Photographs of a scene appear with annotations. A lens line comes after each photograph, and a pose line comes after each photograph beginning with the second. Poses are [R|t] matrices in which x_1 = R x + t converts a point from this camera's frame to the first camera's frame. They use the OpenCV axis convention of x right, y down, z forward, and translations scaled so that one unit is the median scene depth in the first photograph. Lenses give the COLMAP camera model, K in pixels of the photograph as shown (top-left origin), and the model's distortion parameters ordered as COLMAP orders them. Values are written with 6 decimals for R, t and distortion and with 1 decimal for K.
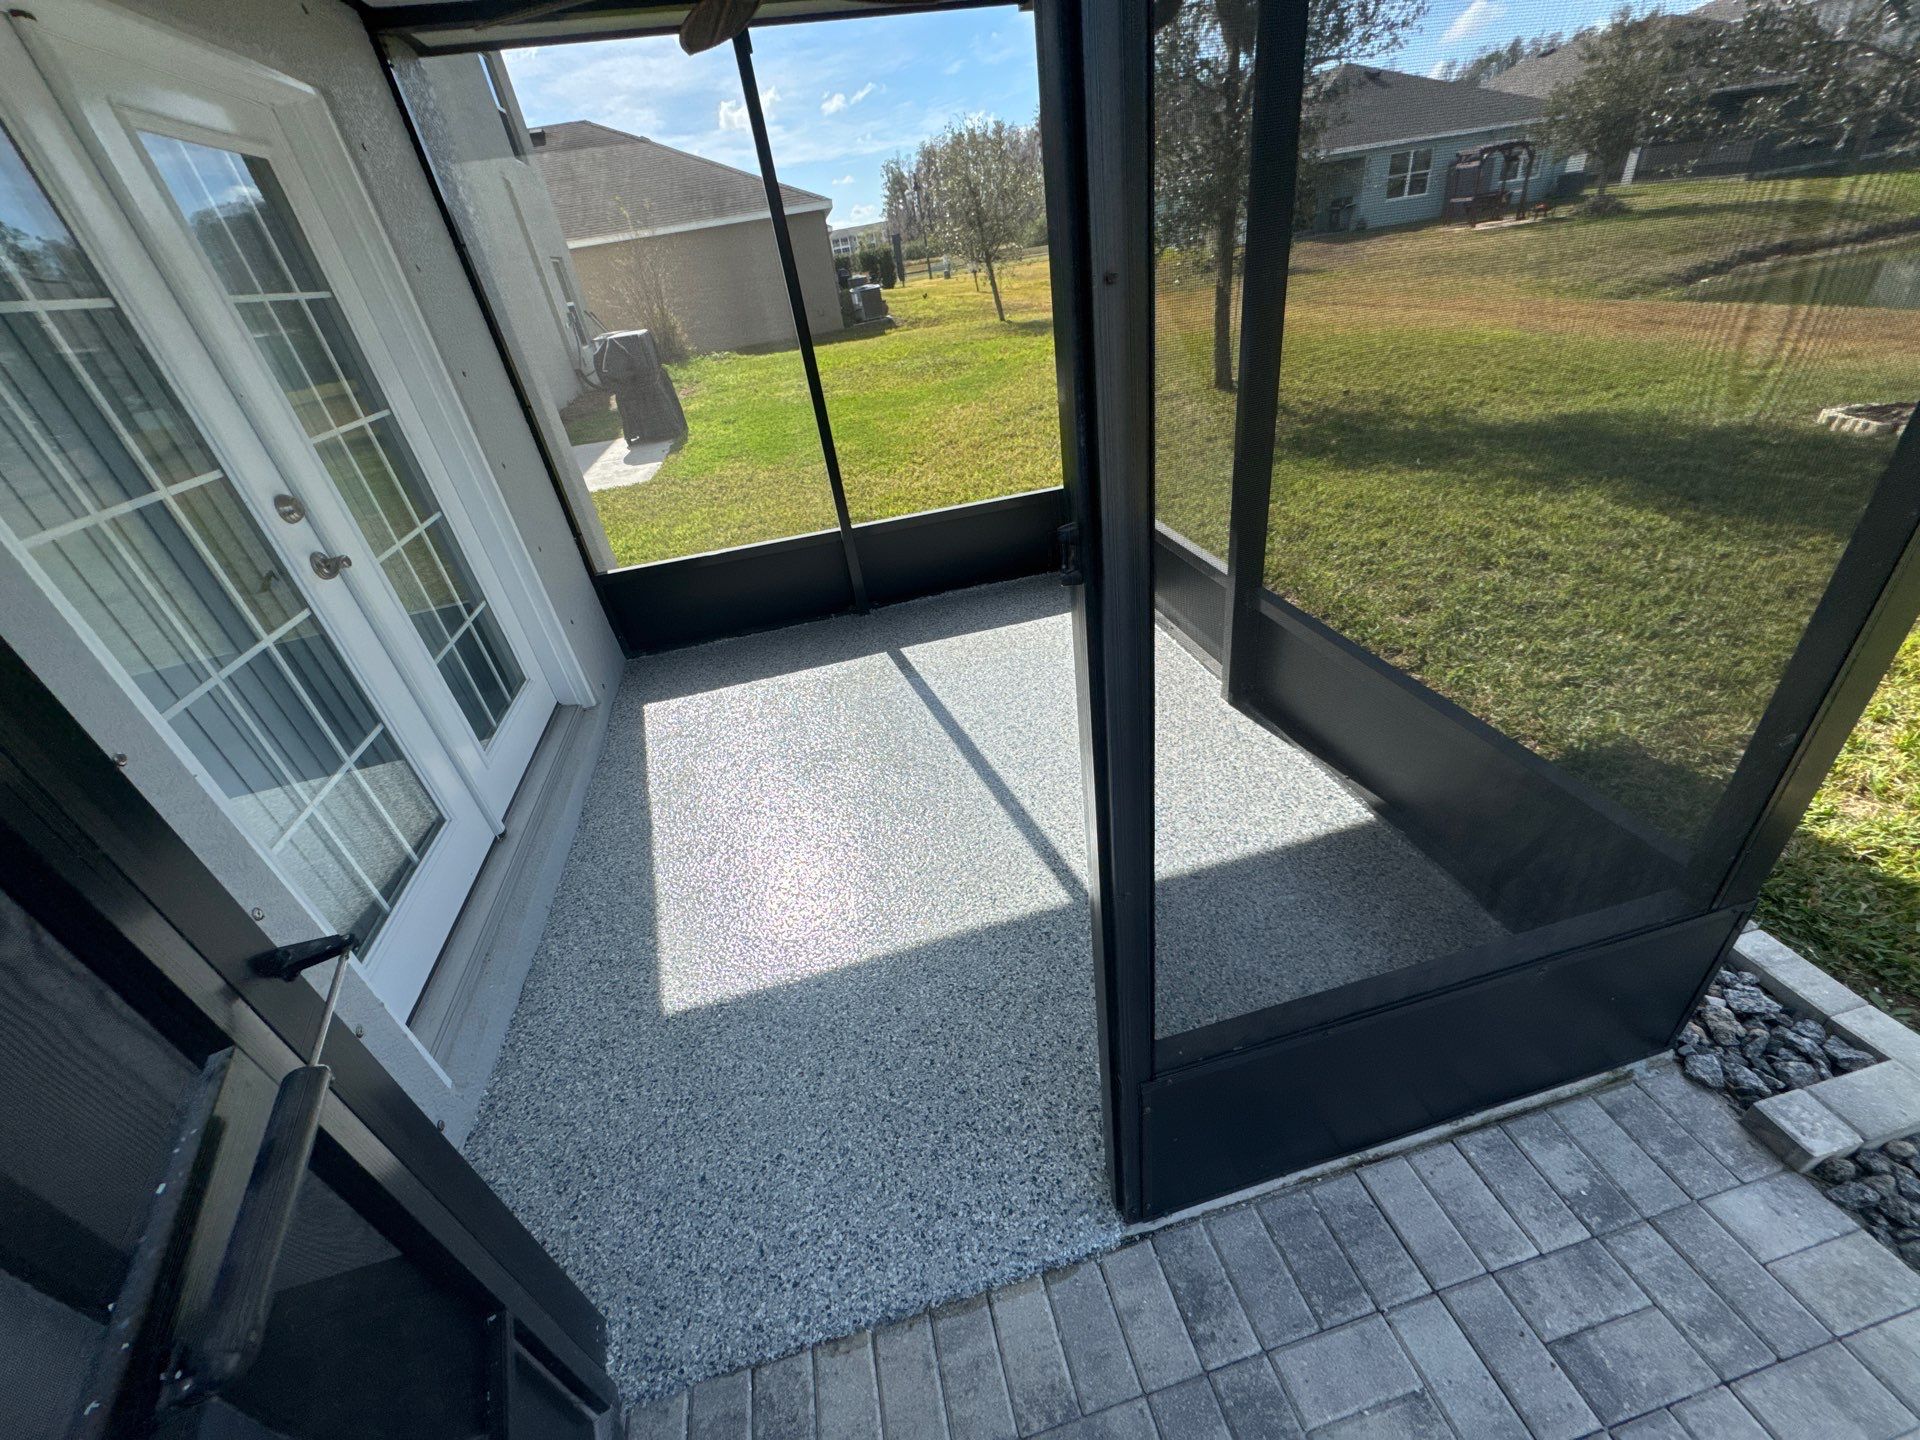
lens RADIAL K [[757.4, 0, 960.2], [0, 757.4, 715.9], [0, 0, 1]] dist [-0.002441, 0.000107]
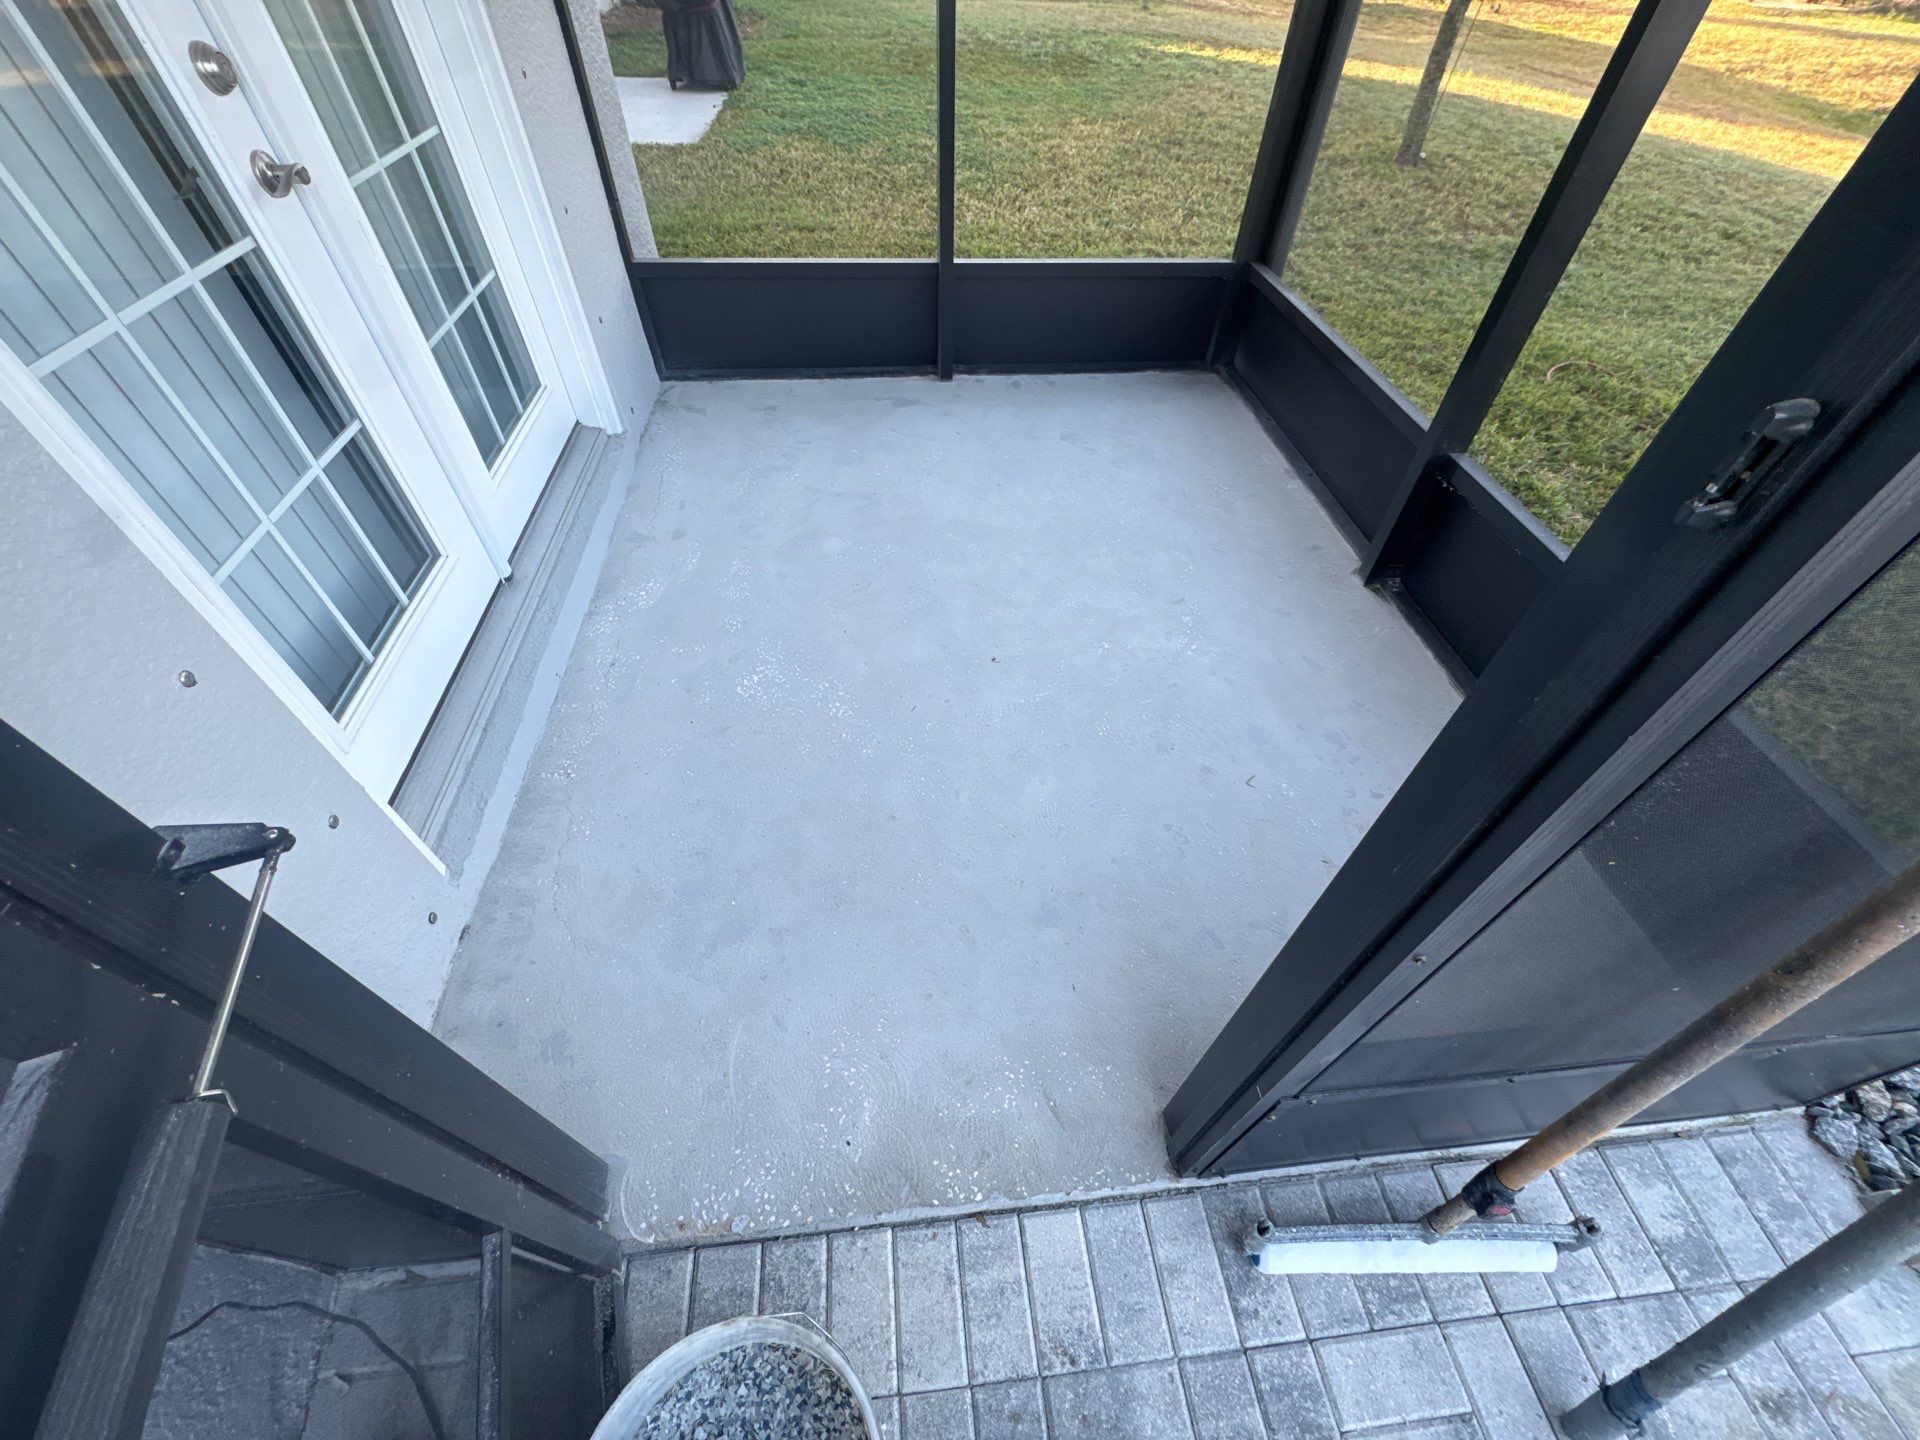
lens RADIAL K [[757.4, 0, 961.0], [0, 757.4, 713.2], [0, 0, 1]] dist [-0.002441, 0.000107]
pose [[0.981001, 0.192044, 0.027486, -0.128917], [-0.192095, 0.941758, 0.276029, -0.043746], [0.027125, -0.276065, 0.960756, 0.199857]]
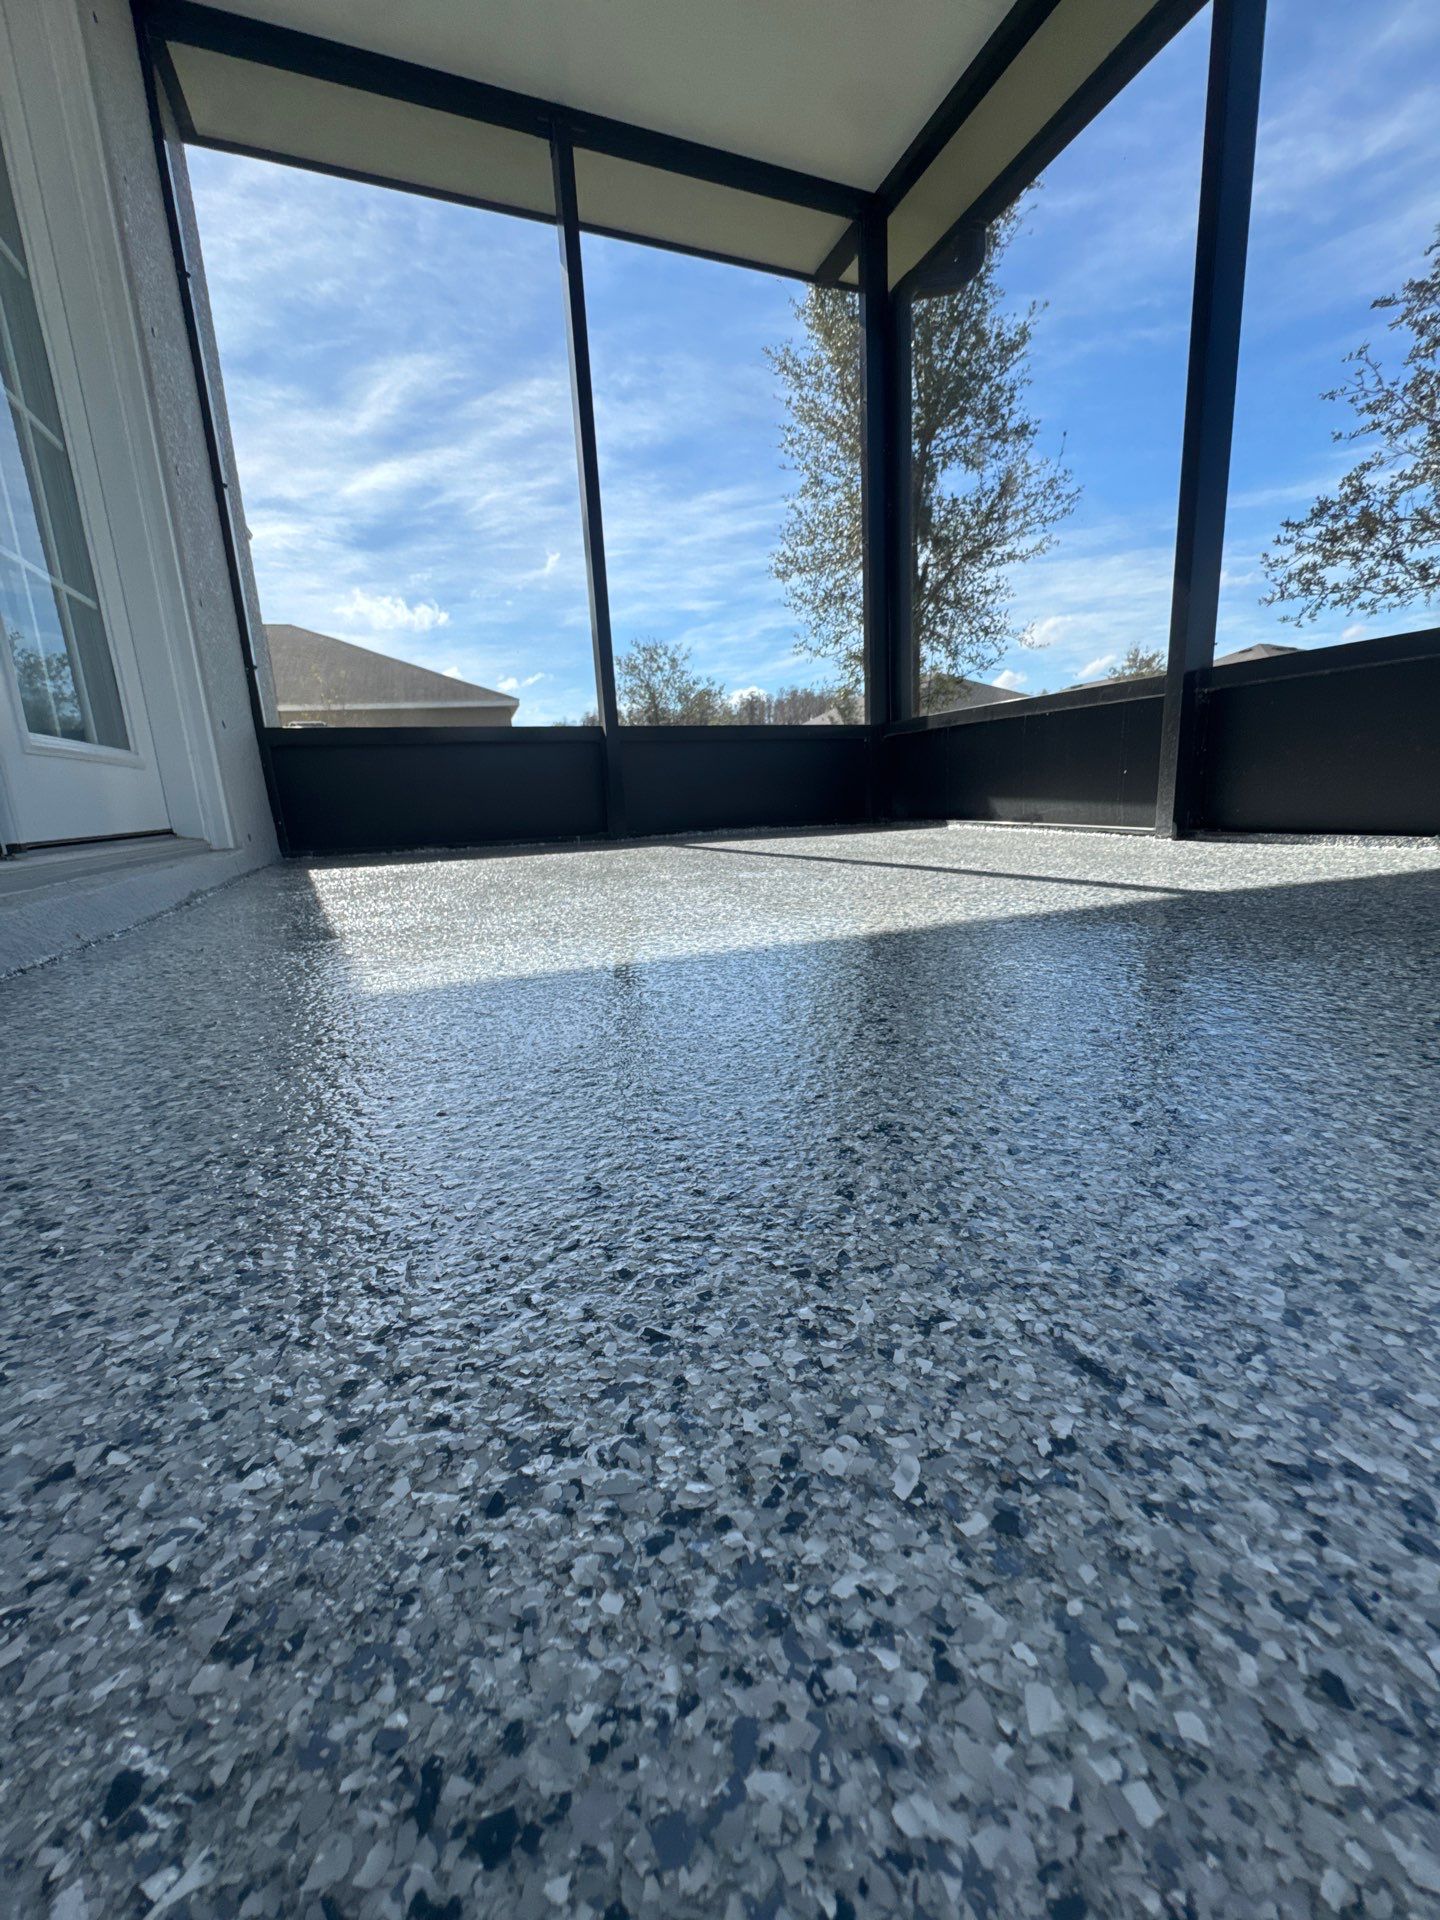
lens RADIAL K [[757.4, 0, 717.9], [0, 757.4, 968.2], [0, 0, 1]] dist [-0.002441, 0.000107]
pose [[0.987911, 0.046527, 0.147877, -0.283272], [0.005985, 0.941741, -0.336286, 0.522776], [-0.154908, 0.333105, 0.930078, 0.639472]]
